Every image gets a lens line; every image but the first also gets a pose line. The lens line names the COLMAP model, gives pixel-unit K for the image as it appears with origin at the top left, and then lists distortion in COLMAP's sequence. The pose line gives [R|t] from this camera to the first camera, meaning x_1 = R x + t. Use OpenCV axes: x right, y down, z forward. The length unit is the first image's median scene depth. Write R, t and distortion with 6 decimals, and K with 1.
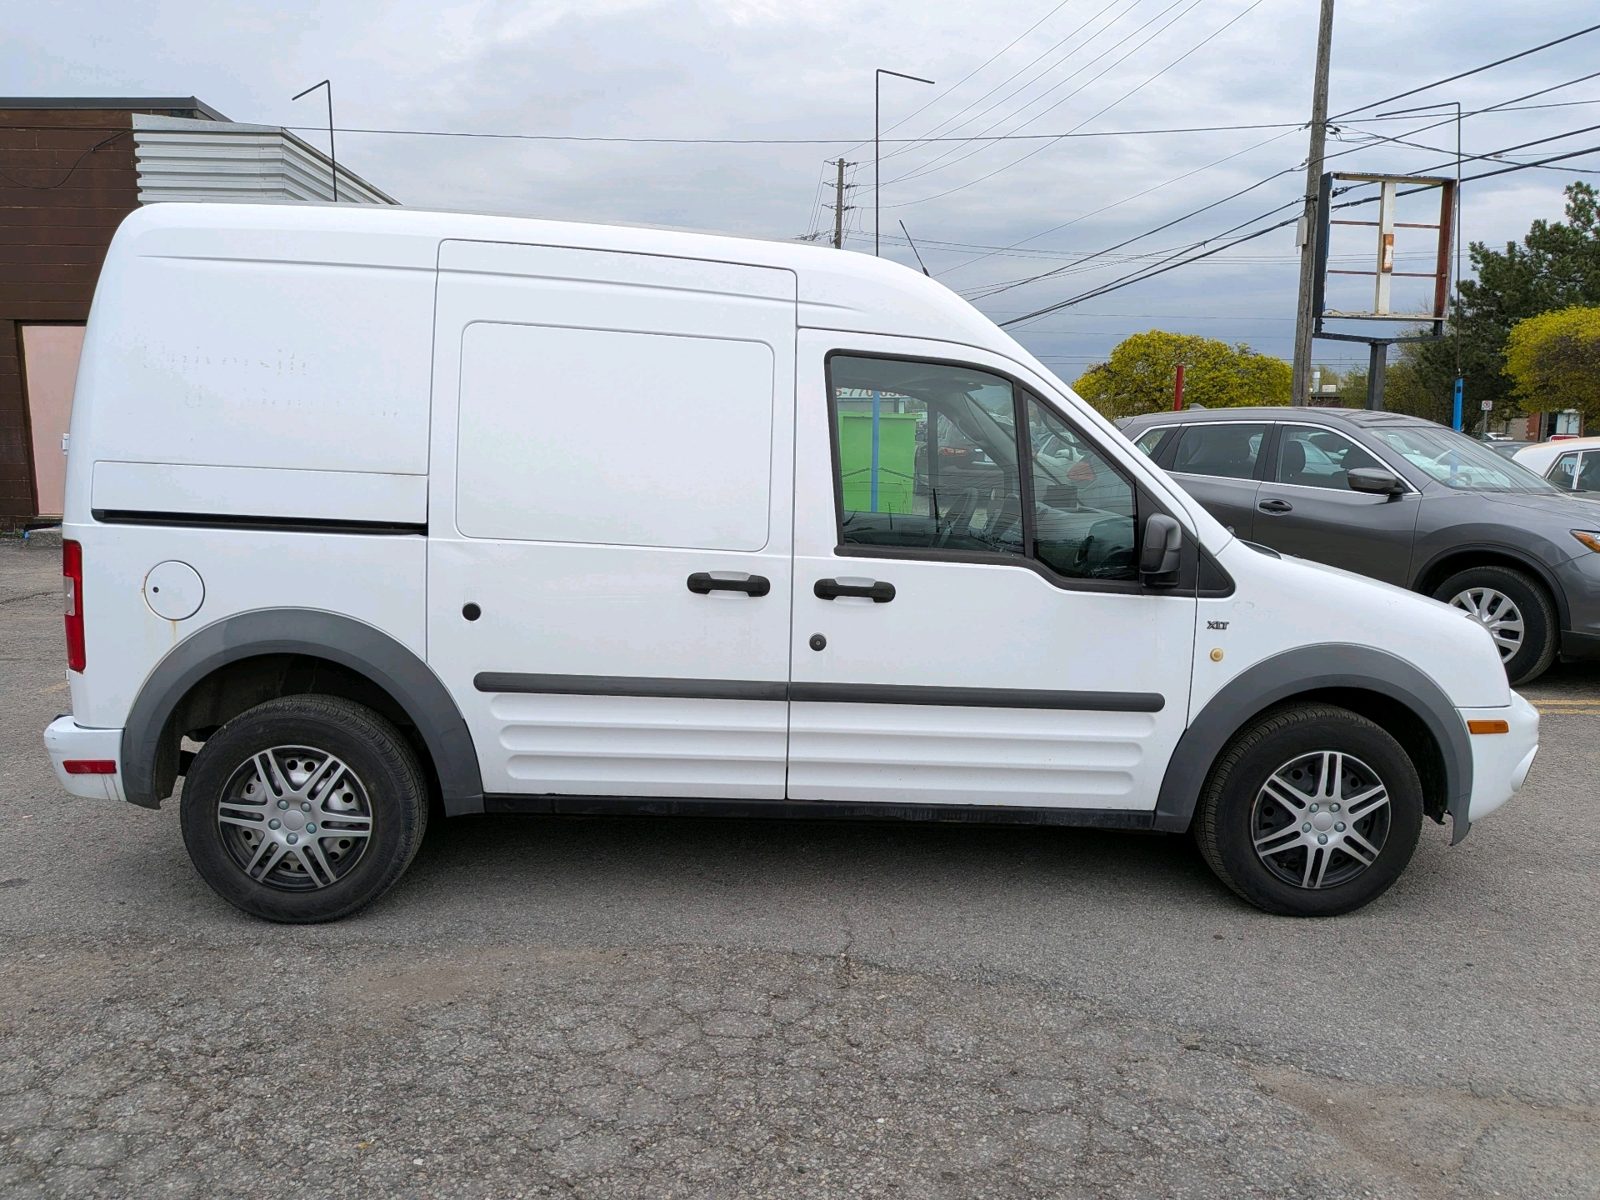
lens RADIAL K [[1147.6, 0, 800.0], [0, 1147.6, 600.0], [0, 0, 1]] dist [0.022275, -0.024878]
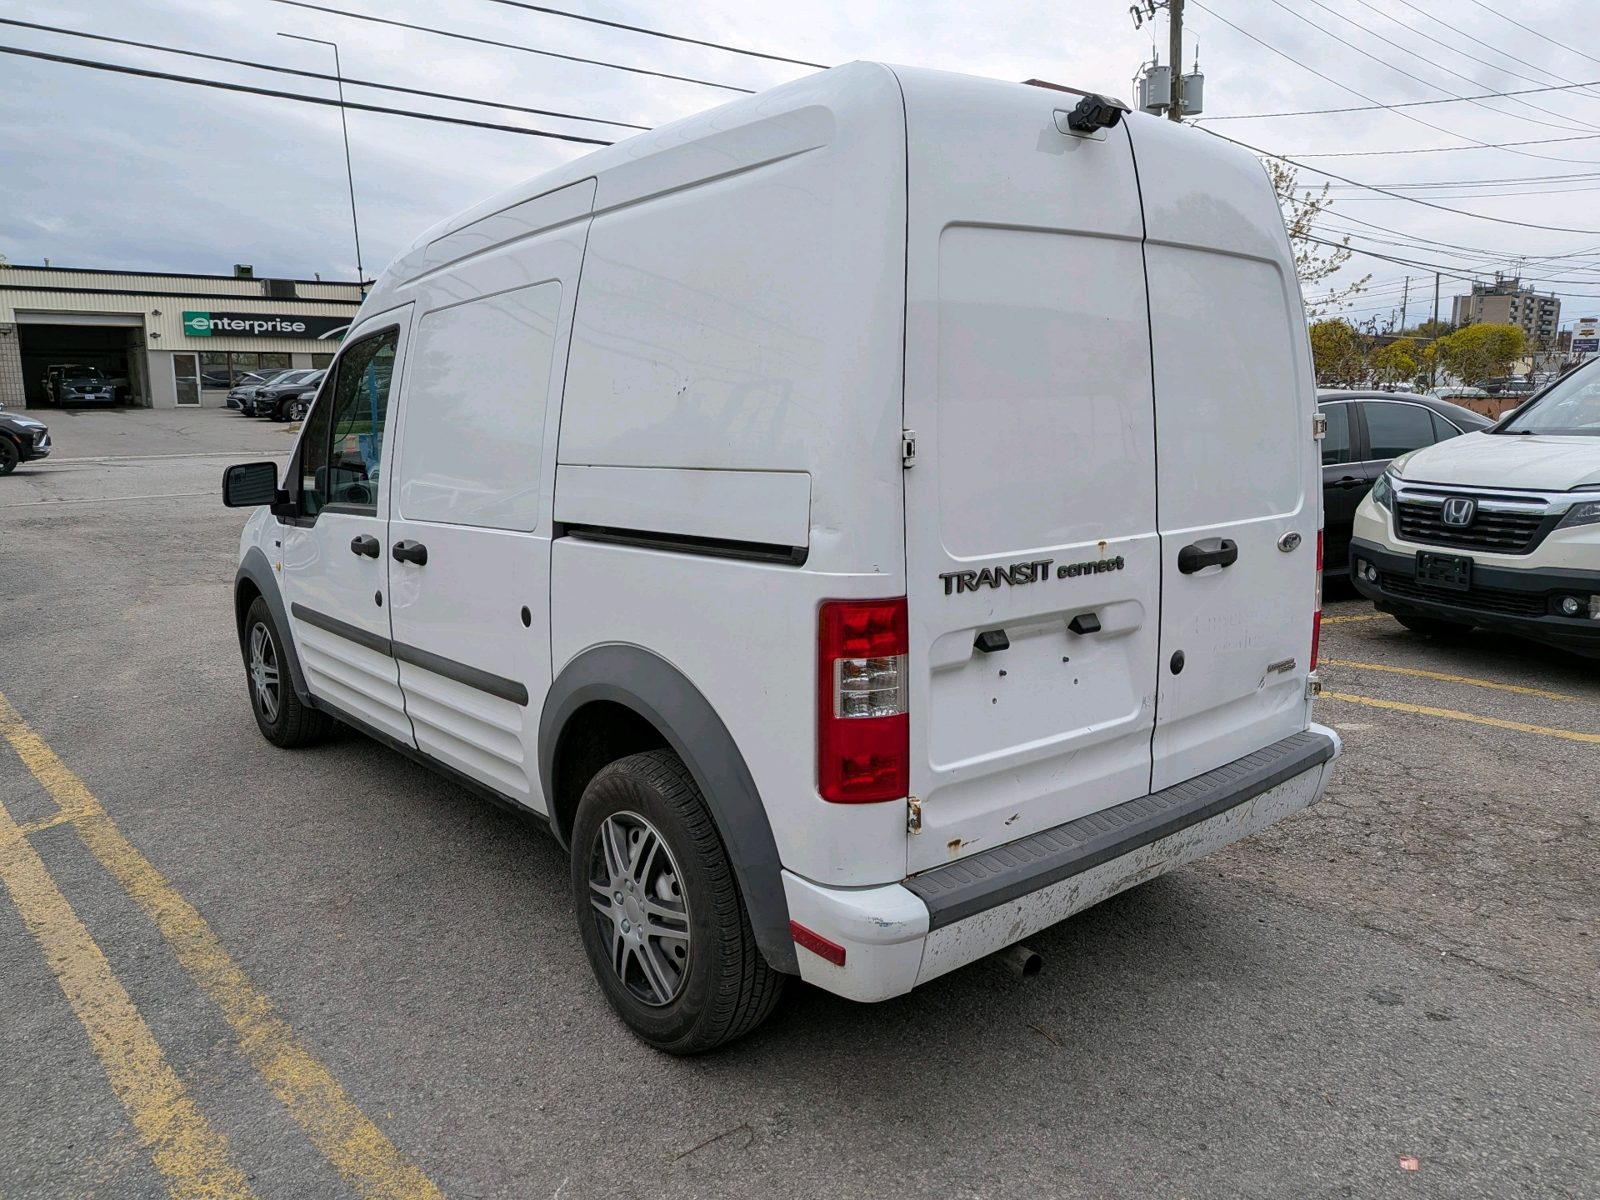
lens RADIAL K [[1147.6, 0, 800.0], [0, 1147.6, 600.0], [0, 0, 1]] dist [0.022275, -0.024878]
pose [[-0.591347, -0.152457, 0.791875, -1.067790], [0.111682, 0.957021, 0.267653, -0.274622], [-0.798646, 0.246714, -0.548904, 1.747750]]
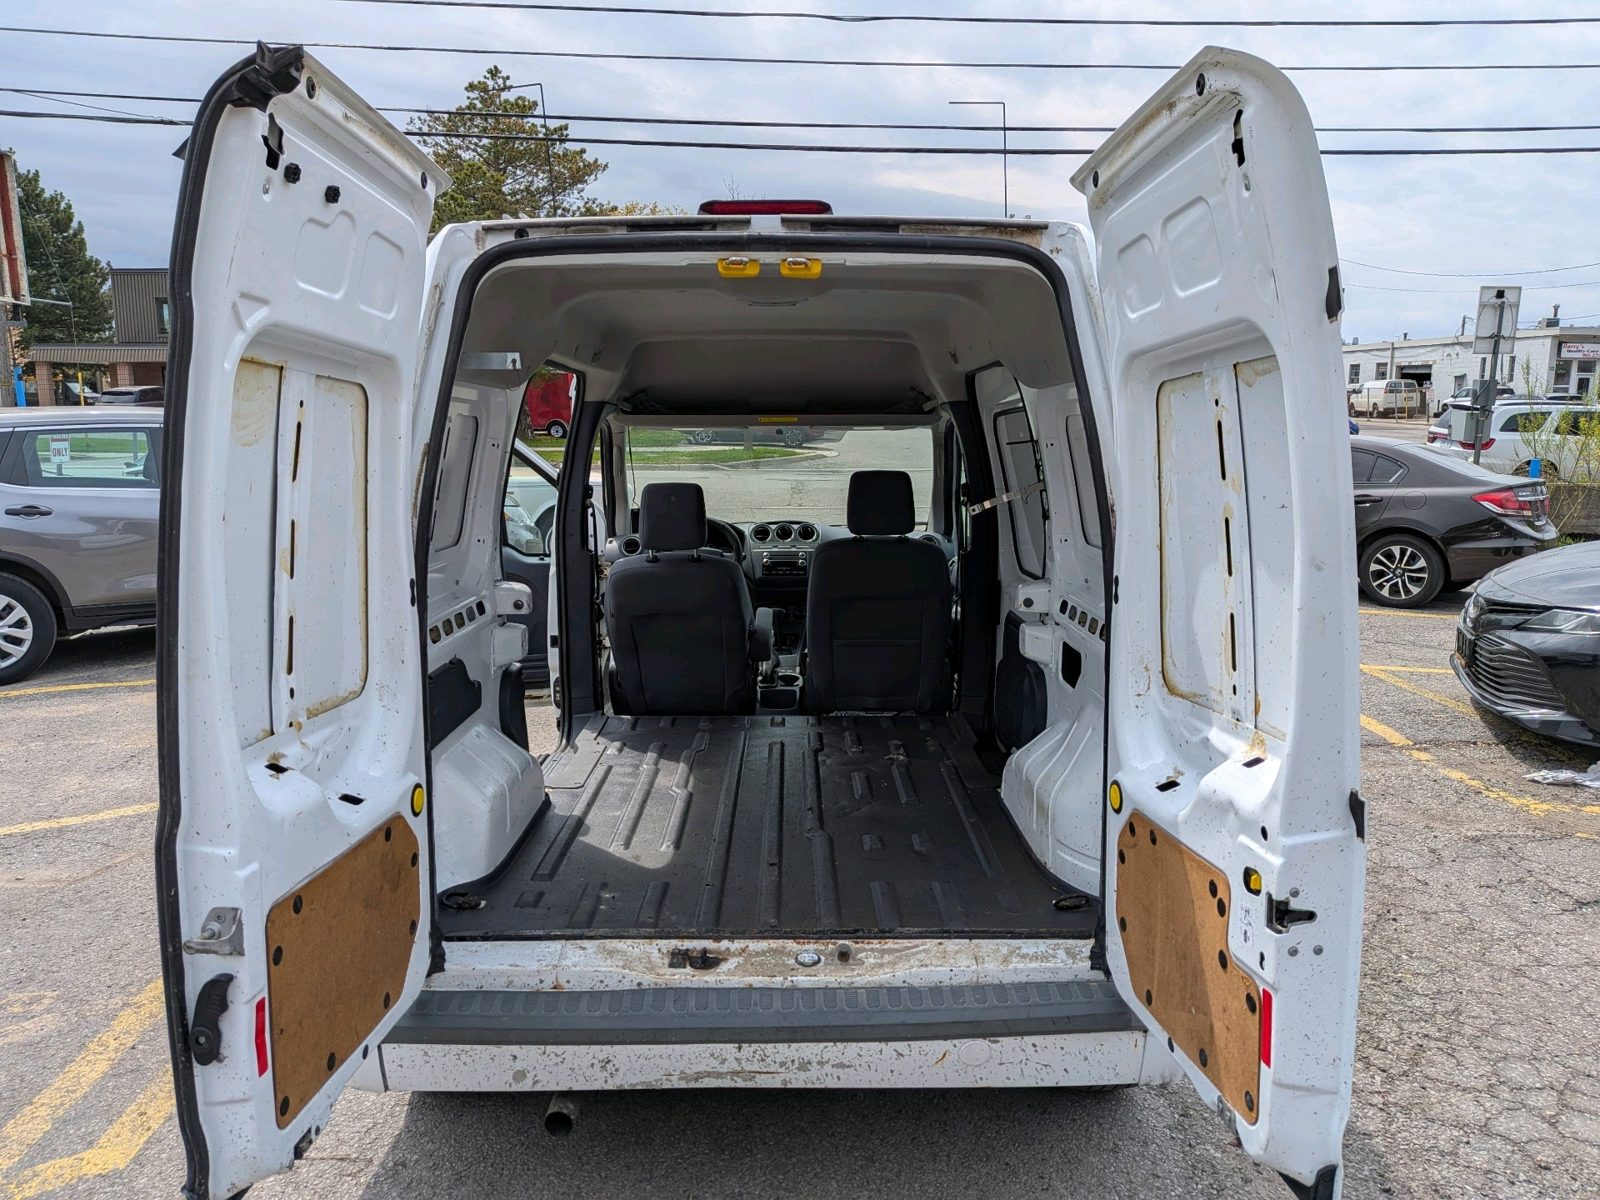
lens RADIAL K [[1147.6, 0, 800.0], [0, 1147.6, 600.0], [0, 0, 1]] dist [0.022275, -0.024878]
pose [[0.043517, -0.176576, 0.983325, -1.230509], [0.140617, 0.975541, 0.168955, -0.252973], [-0.989107, 0.130920, 0.067282, 1.104728]]
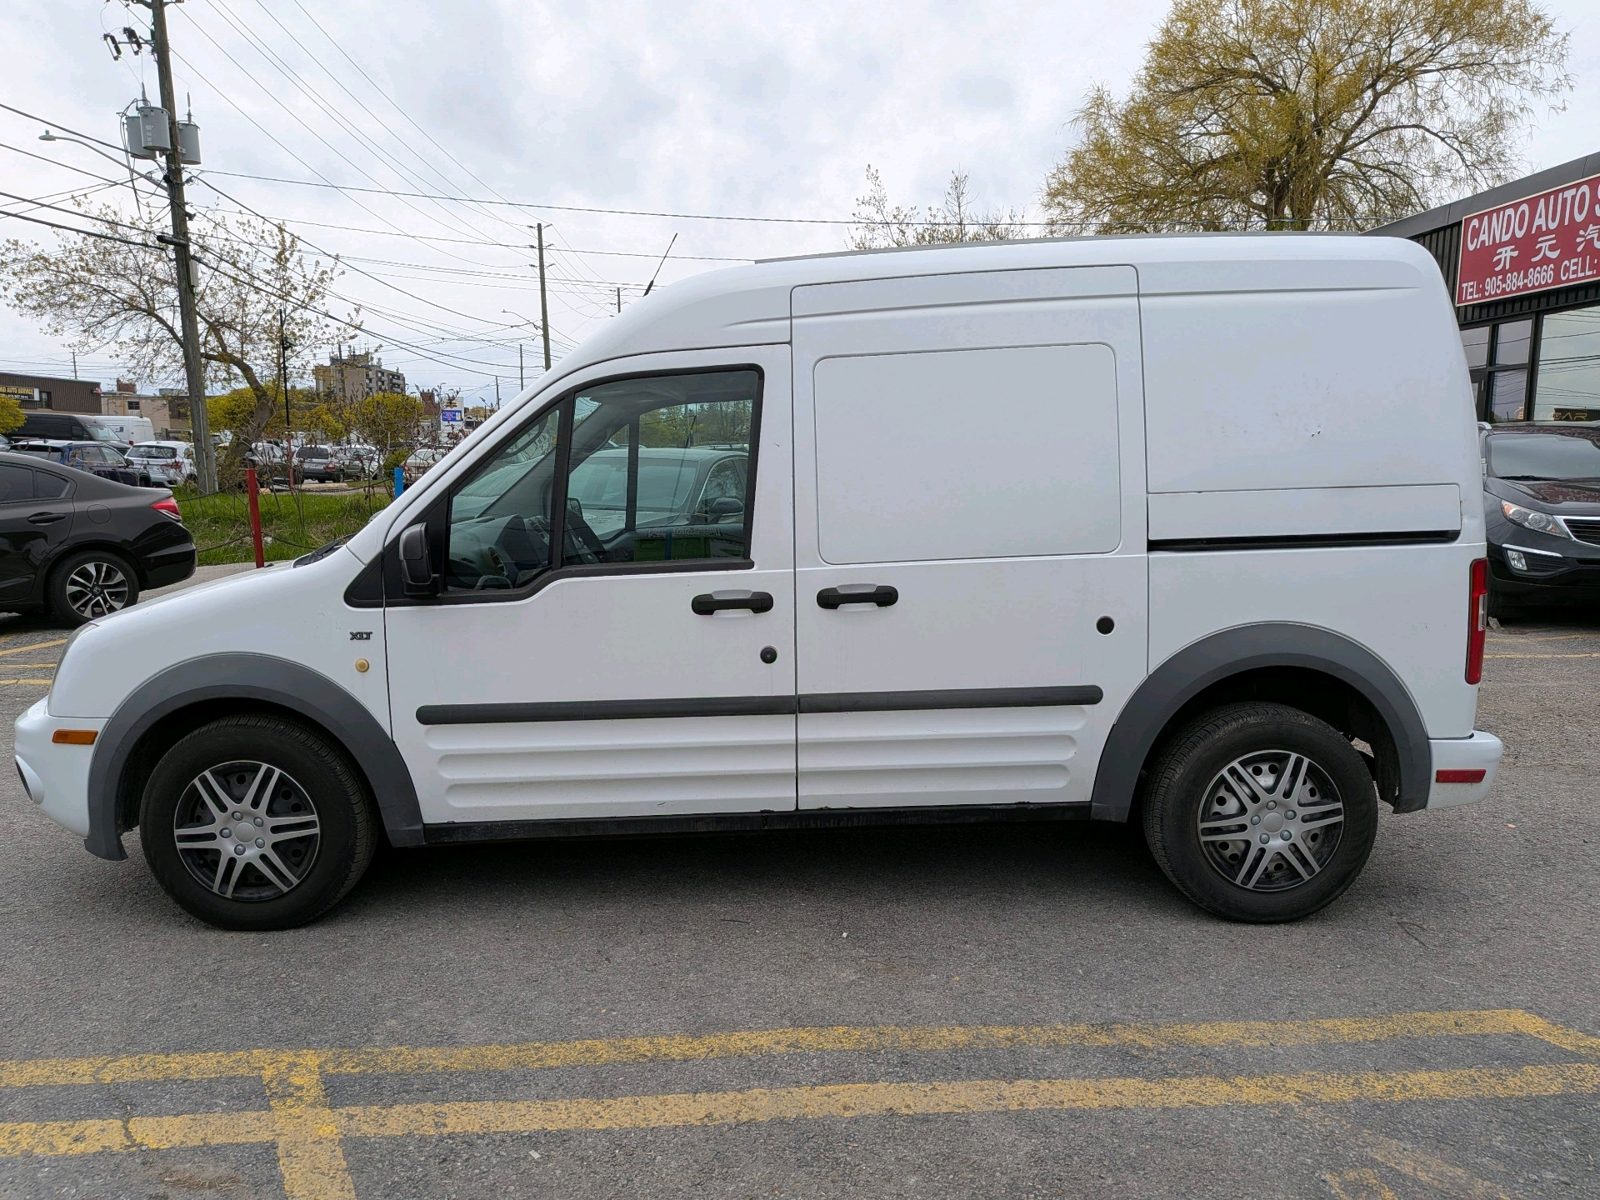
lens RADIAL K [[1147.6, 0, 800.0], [0, 1147.6, 600.0], [0, 0, 1]] dist [0.022275, -0.024878]
pose [[-0.998942, -0.017825, 0.042384, -0.084009], [-0.005889, 0.963809, 0.266529, -0.341081], [-0.045601, 0.265997, -0.962895, 2.392310]]
